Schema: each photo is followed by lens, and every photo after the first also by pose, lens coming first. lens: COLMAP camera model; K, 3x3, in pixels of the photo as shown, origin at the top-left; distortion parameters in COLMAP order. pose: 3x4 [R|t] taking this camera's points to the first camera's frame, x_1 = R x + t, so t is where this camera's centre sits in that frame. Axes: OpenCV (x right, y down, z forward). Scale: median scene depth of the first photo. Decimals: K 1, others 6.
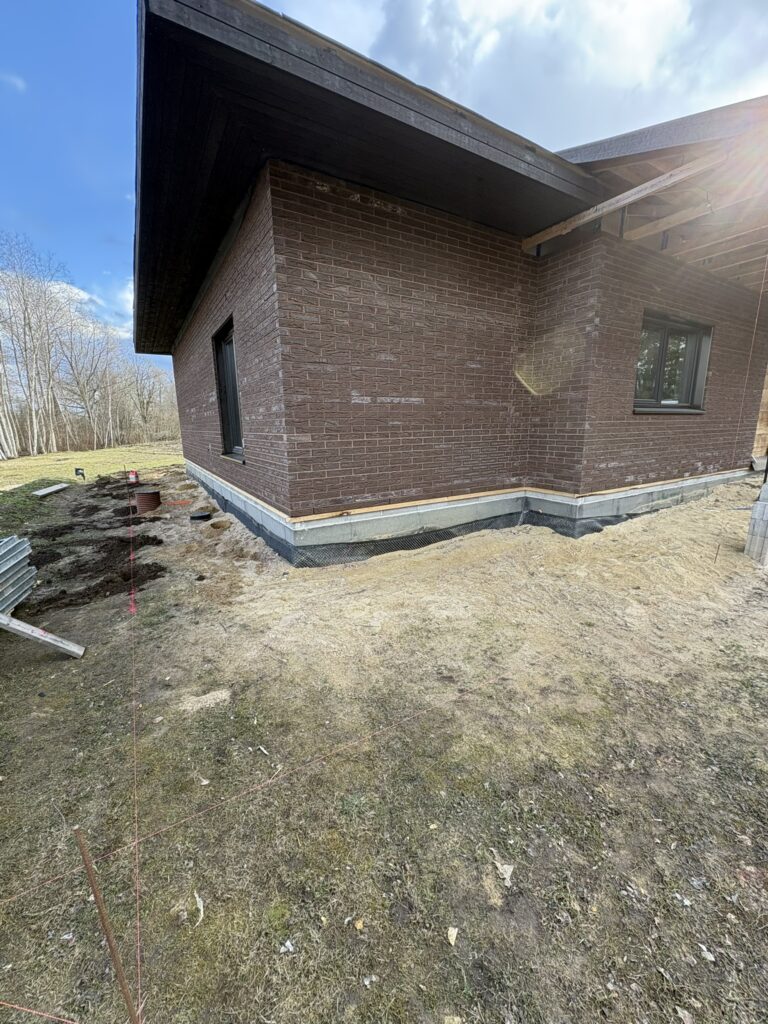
lens RADIAL K [[408.0, 0, 384.0], [0, 408.0, 512.0], [0, 0, 1]] dist [-0.001835, 0.000433]
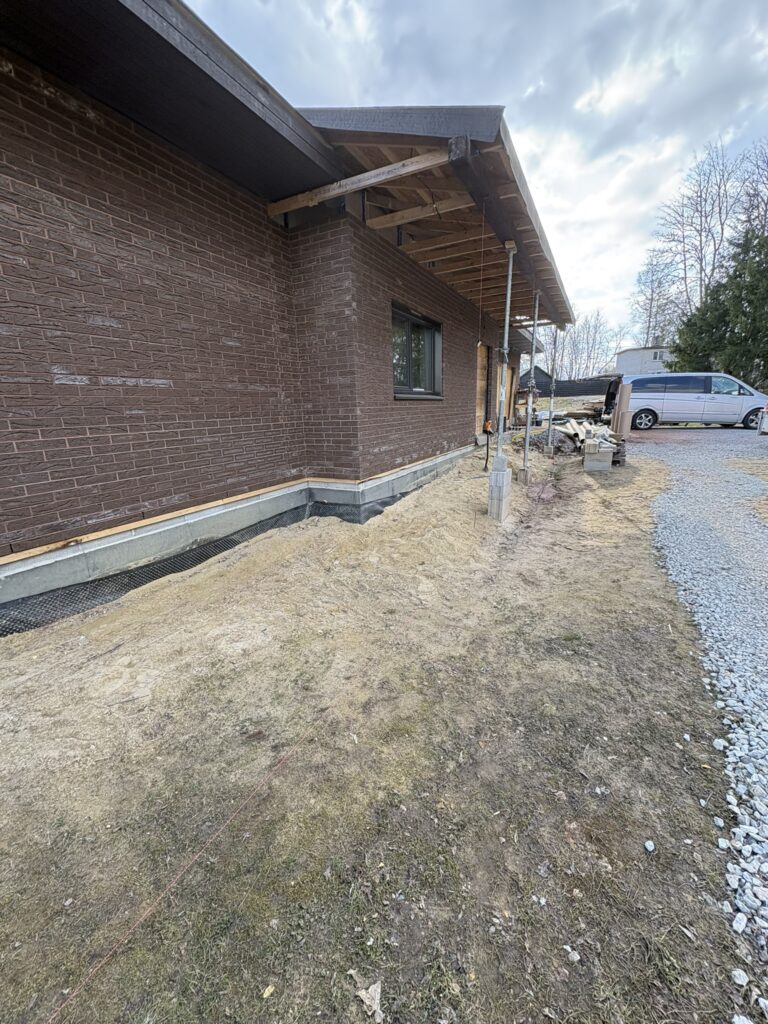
lens RADIAL K [[408.0, 0, 384.0], [0, 408.0, 512.0], [0, 0, 1]] dist [-0.001835, 0.000433]
pose [[0.857417, -0.139932, 0.495232, 0.025920], [0.126969, 0.990094, 0.059934, -0.023316], [-0.498713, 0.011491, 0.866691, 0.124778]]
